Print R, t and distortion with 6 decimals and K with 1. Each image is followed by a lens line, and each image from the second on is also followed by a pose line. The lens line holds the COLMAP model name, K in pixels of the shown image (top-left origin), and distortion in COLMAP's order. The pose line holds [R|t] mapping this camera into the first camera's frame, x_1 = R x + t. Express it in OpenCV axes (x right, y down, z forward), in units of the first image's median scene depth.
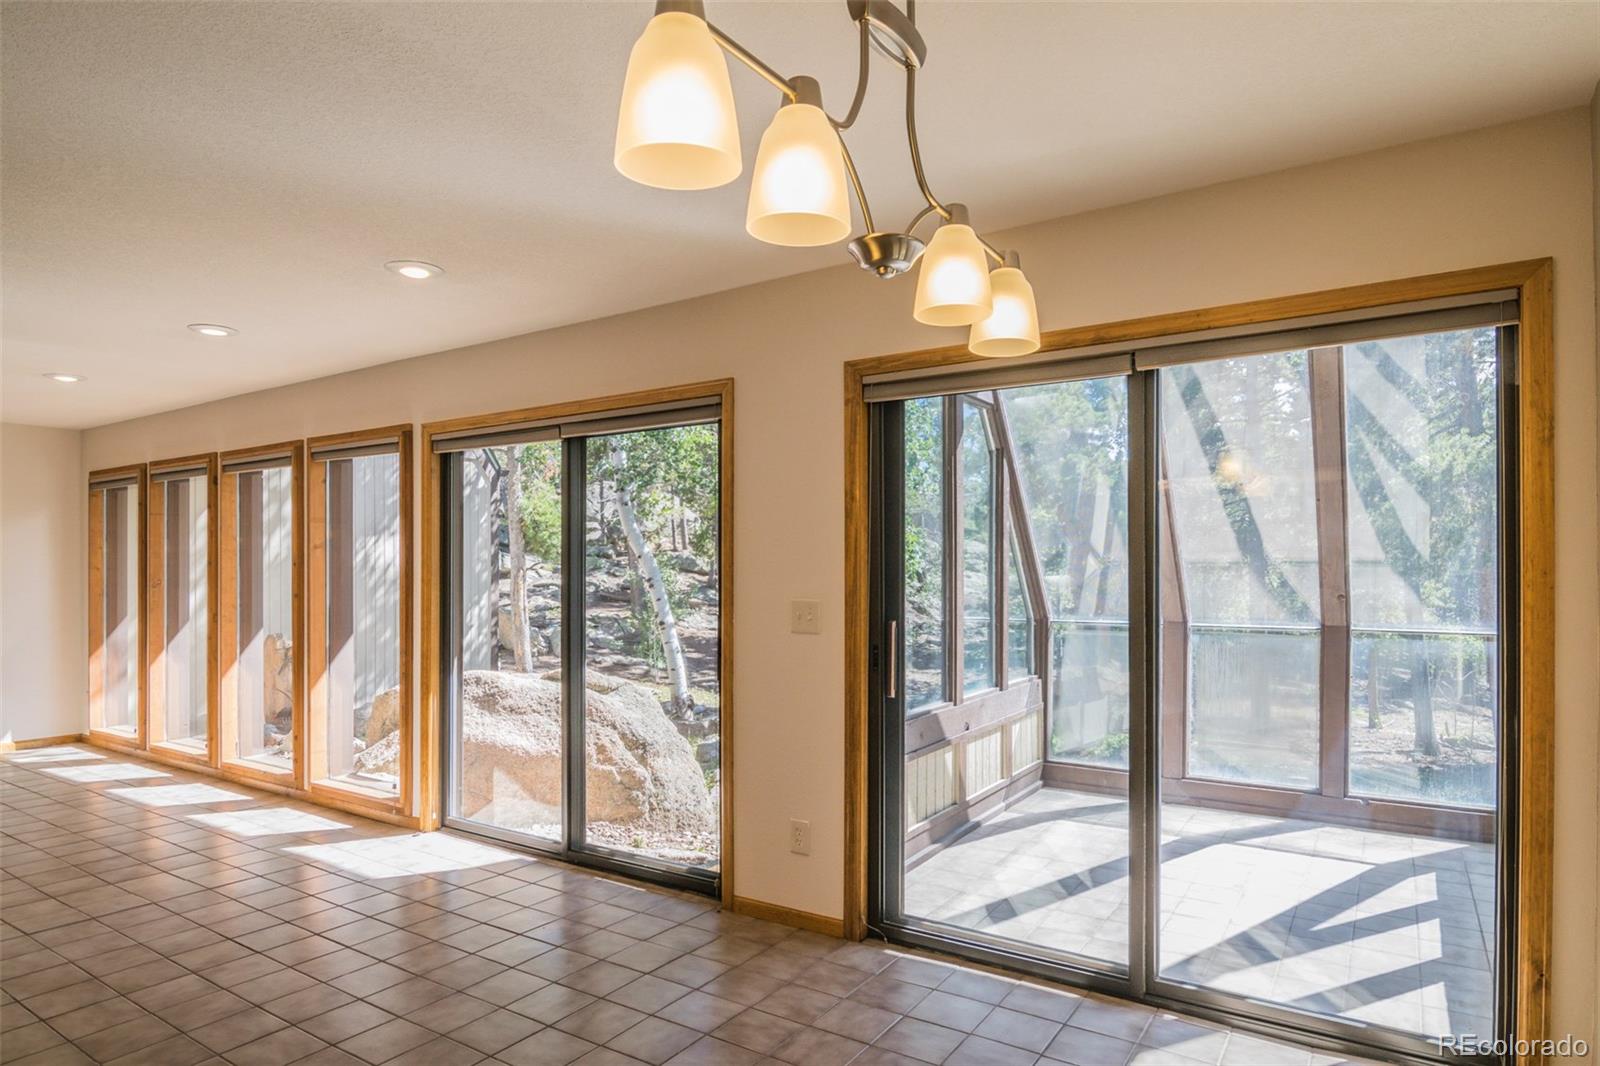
lens RADIAL K [[905.5, 0, 802.3], [0, 905.5, 581.5], [0, 0, 1]] dist [-0.016985, -0.003832]
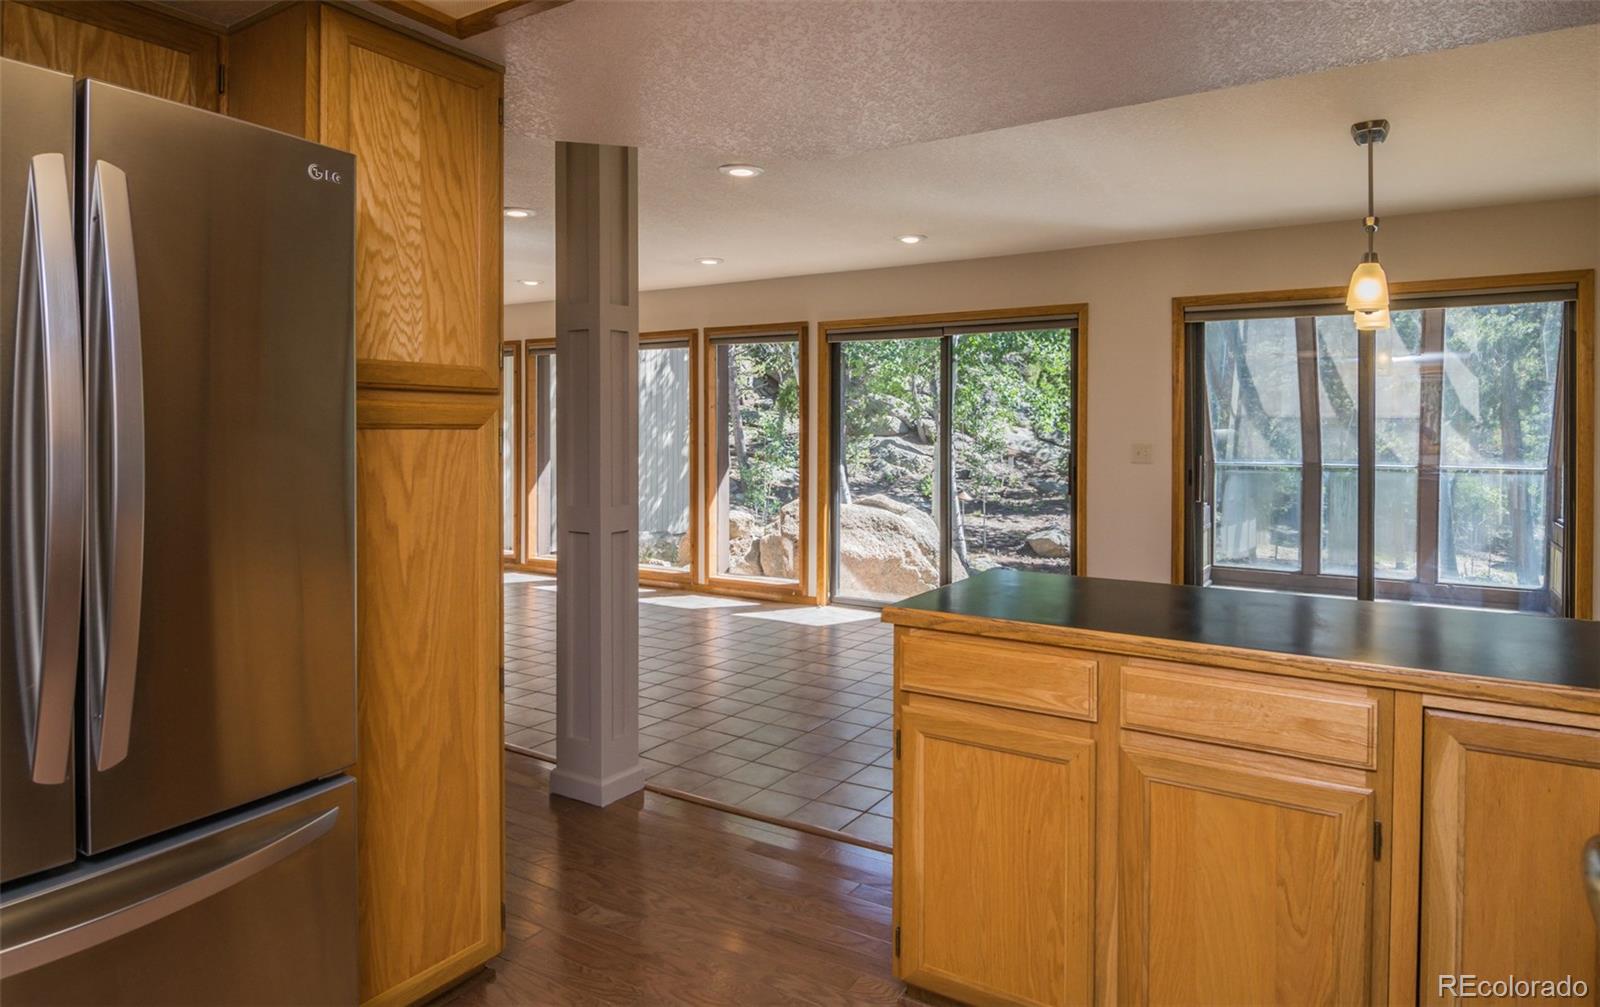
lens RADIAL K [[914.2, 0, 850.2], [0, 914.2, 447.9], [0, 0, 1]] dist [-0.016997, -0.003077]
pose [[0.999252, 0.001406, 0.038650, -0.424507], [-0.001862, 0.999929, 0.011777, 0.008202], [-0.038631, -0.011840, 0.999183, -0.451915]]
